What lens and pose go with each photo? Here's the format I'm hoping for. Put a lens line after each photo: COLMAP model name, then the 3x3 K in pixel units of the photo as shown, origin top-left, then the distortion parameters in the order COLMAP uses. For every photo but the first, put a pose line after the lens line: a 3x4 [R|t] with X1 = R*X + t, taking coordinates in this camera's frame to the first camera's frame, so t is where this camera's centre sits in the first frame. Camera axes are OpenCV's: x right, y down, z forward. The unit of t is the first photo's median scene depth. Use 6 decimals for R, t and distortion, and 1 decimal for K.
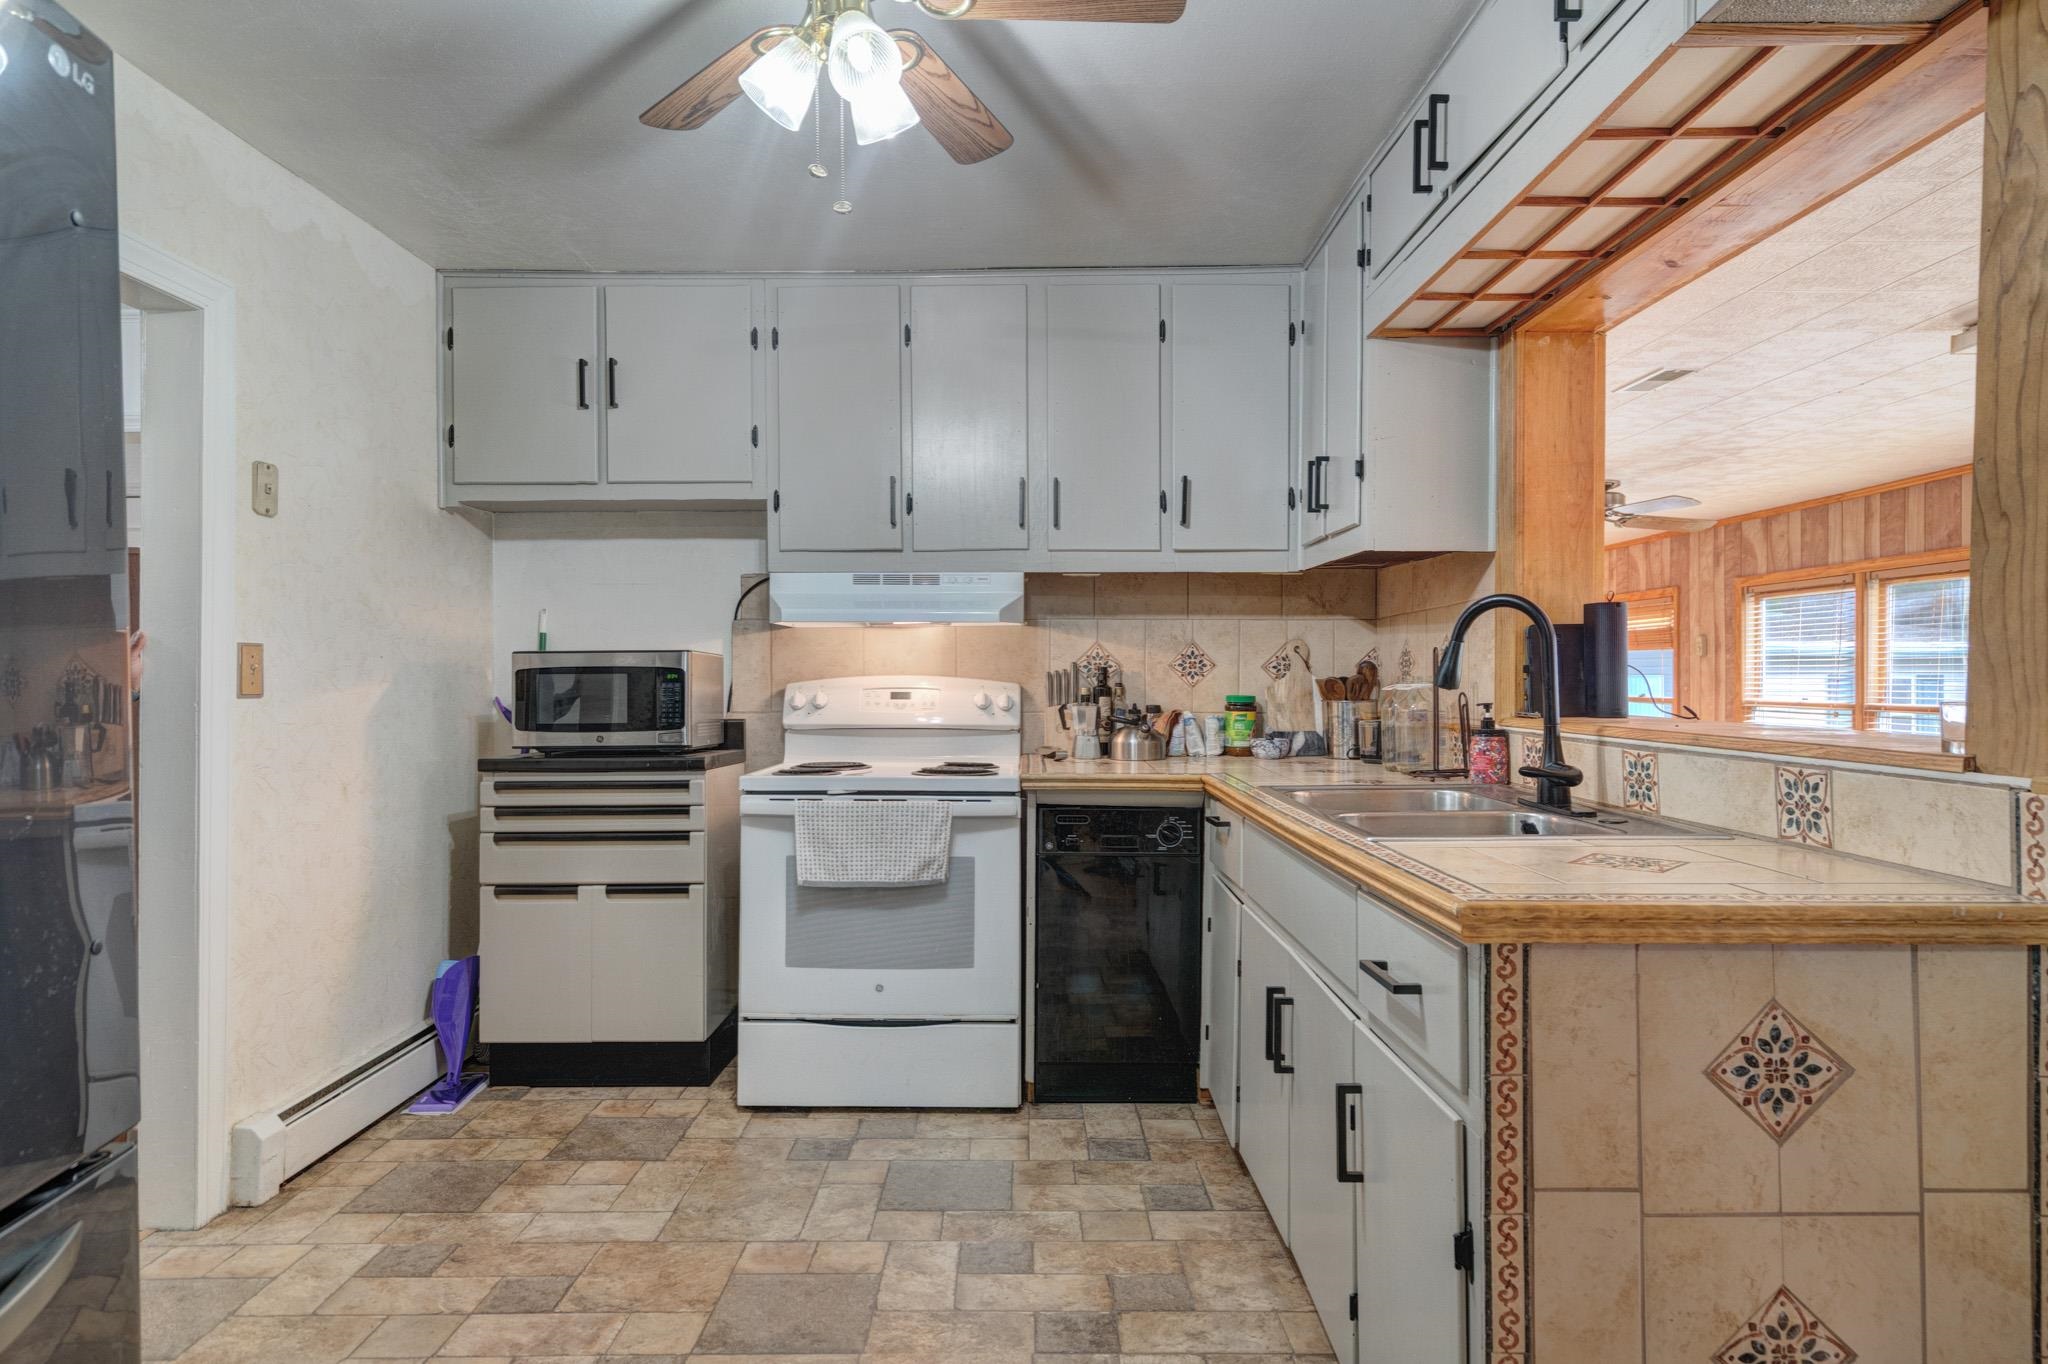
lens RADIAL K [[1106.9, 0, 1007.1], [0, 1106.9, 677.8], [0, 0, 1]] dist [0.013982, -0.003555]
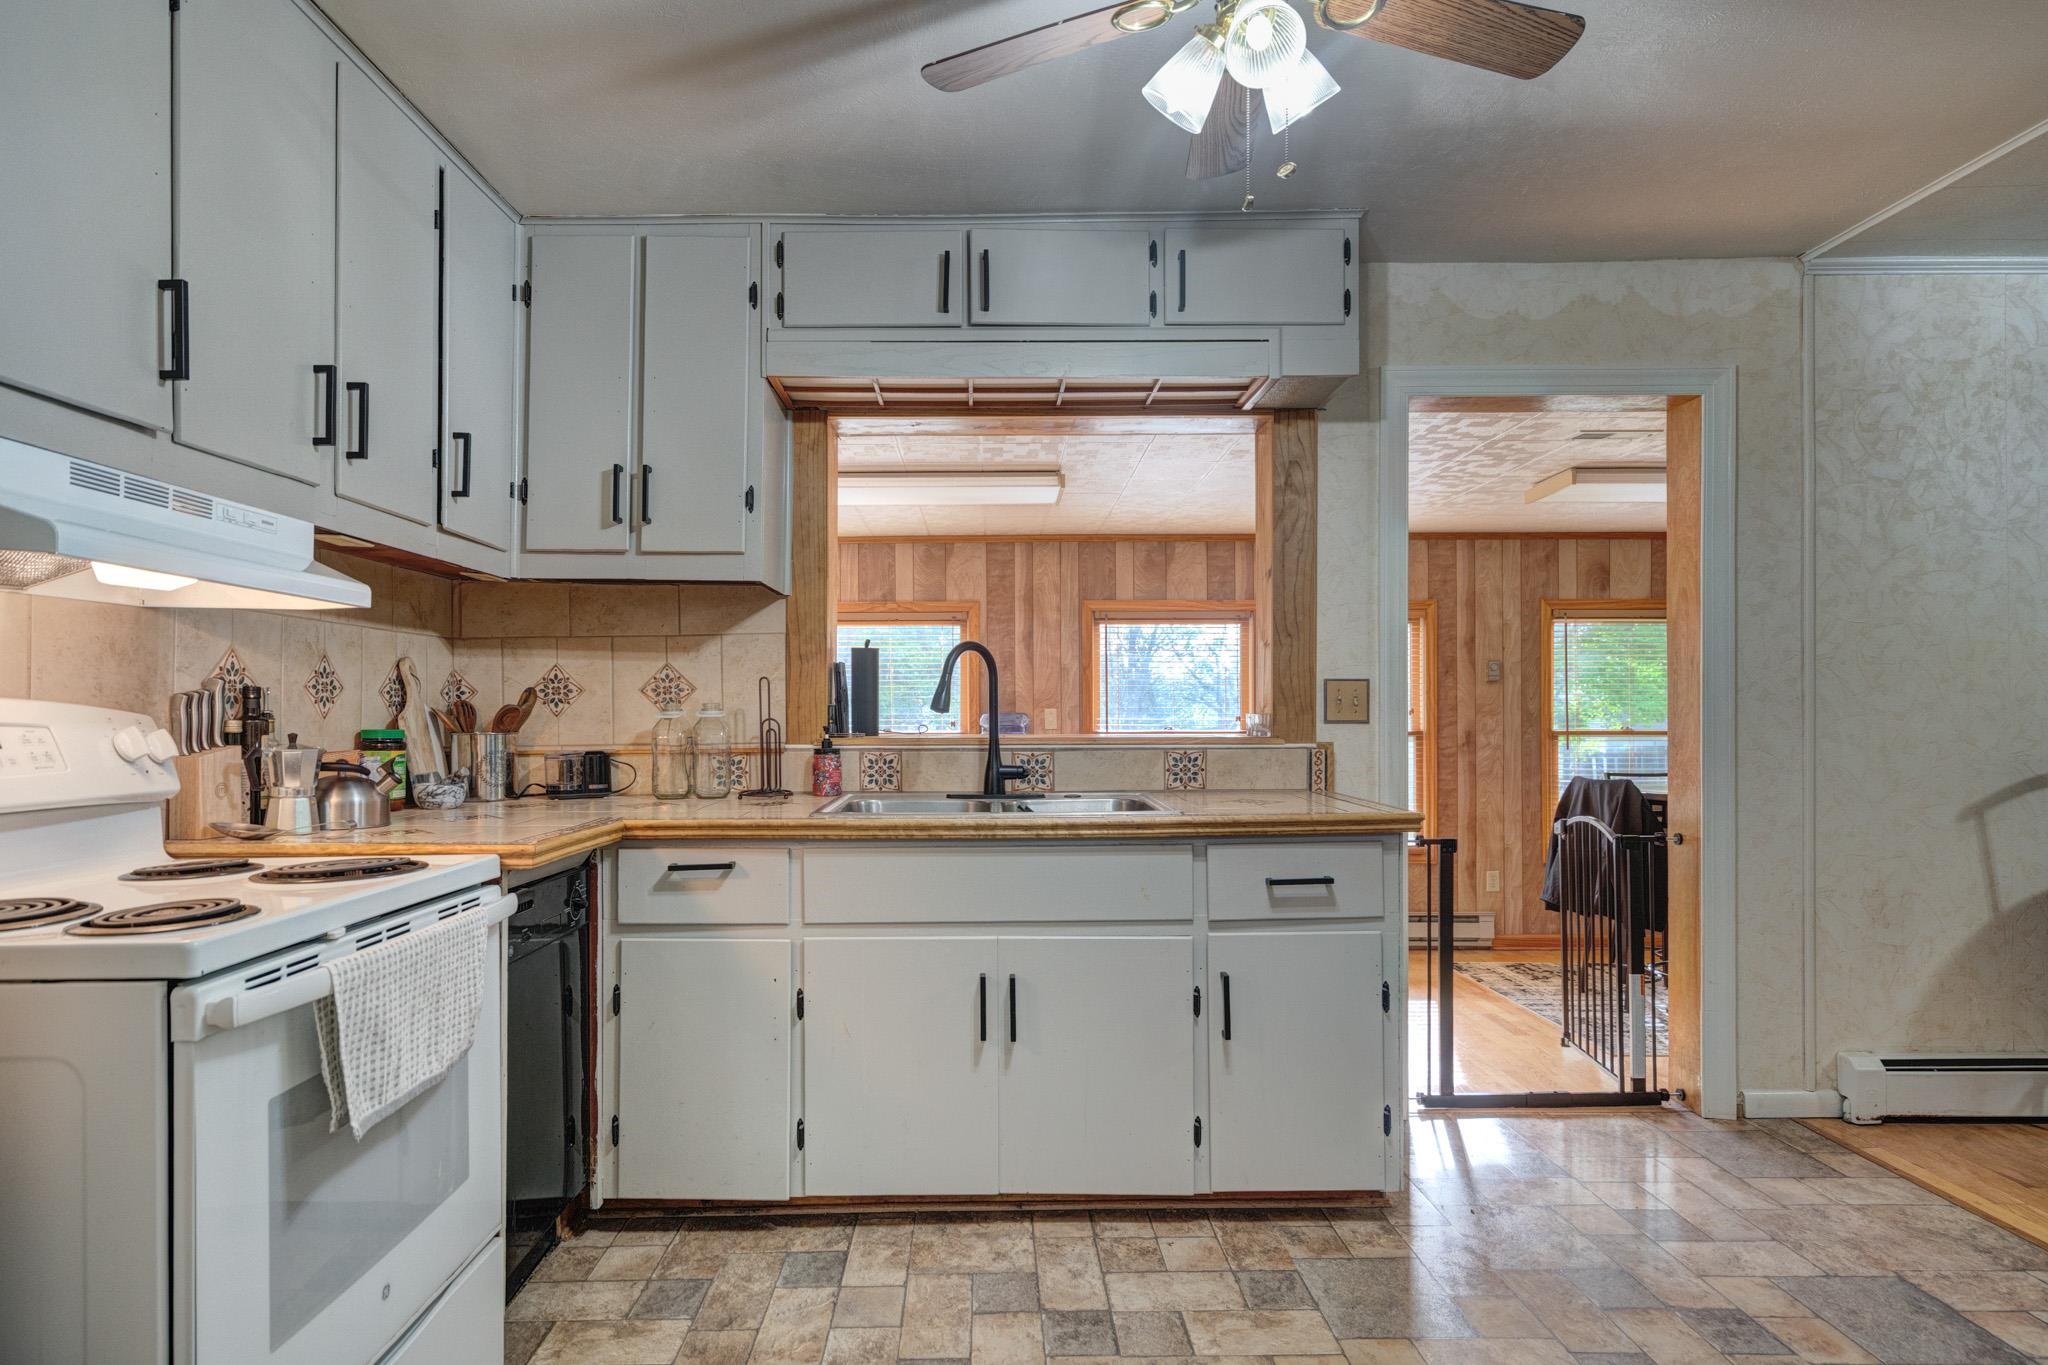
lens RADIAL K [[1106.9, 0, 976.2], [0, 1106.9, 711.5], [0, 0, 1]] dist [0.013982, -0.003555]
pose [[0.003740, -0.000054, 0.999993, -0.575031], [0.003212, 0.999995, 0.000042, 0.005706], [-0.999988, 0.003212, 0.003740, 0.645555]]
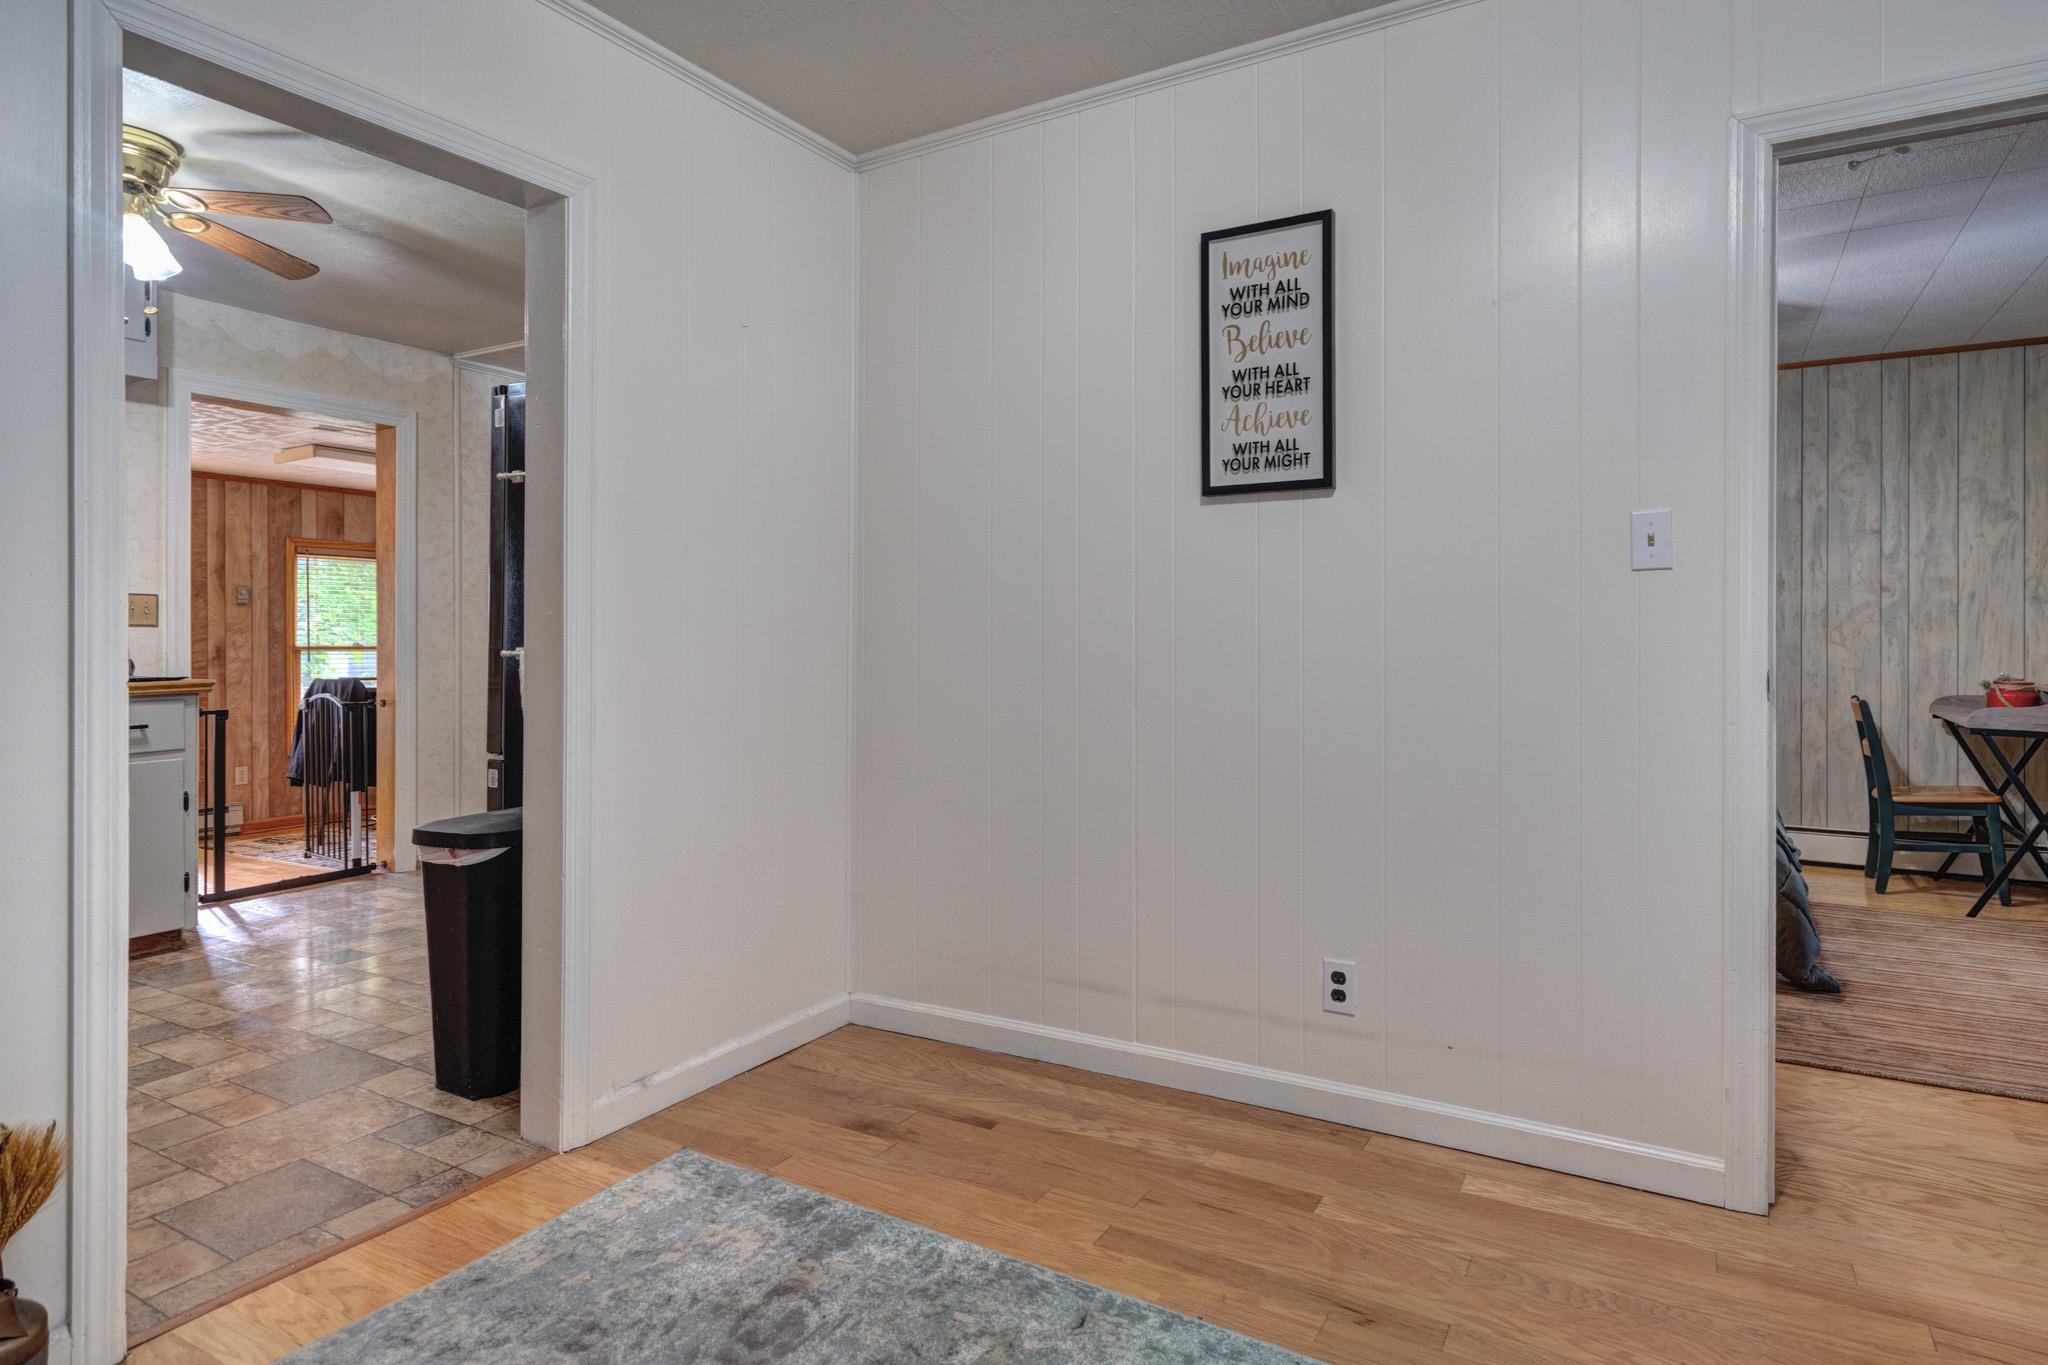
lens RADIAL K [[1106.9, 0, 1004.2], [0, 1106.9, 636.1], [0, 0, 1]] dist [0.013982, -0.003555]
pose [[-0.865050, 0.004819, 0.501662, -0.973468], [0.003931, 0.999988, -0.002827, 0.026821], [-0.501670, -0.000473, -0.865059, 0.858872]]
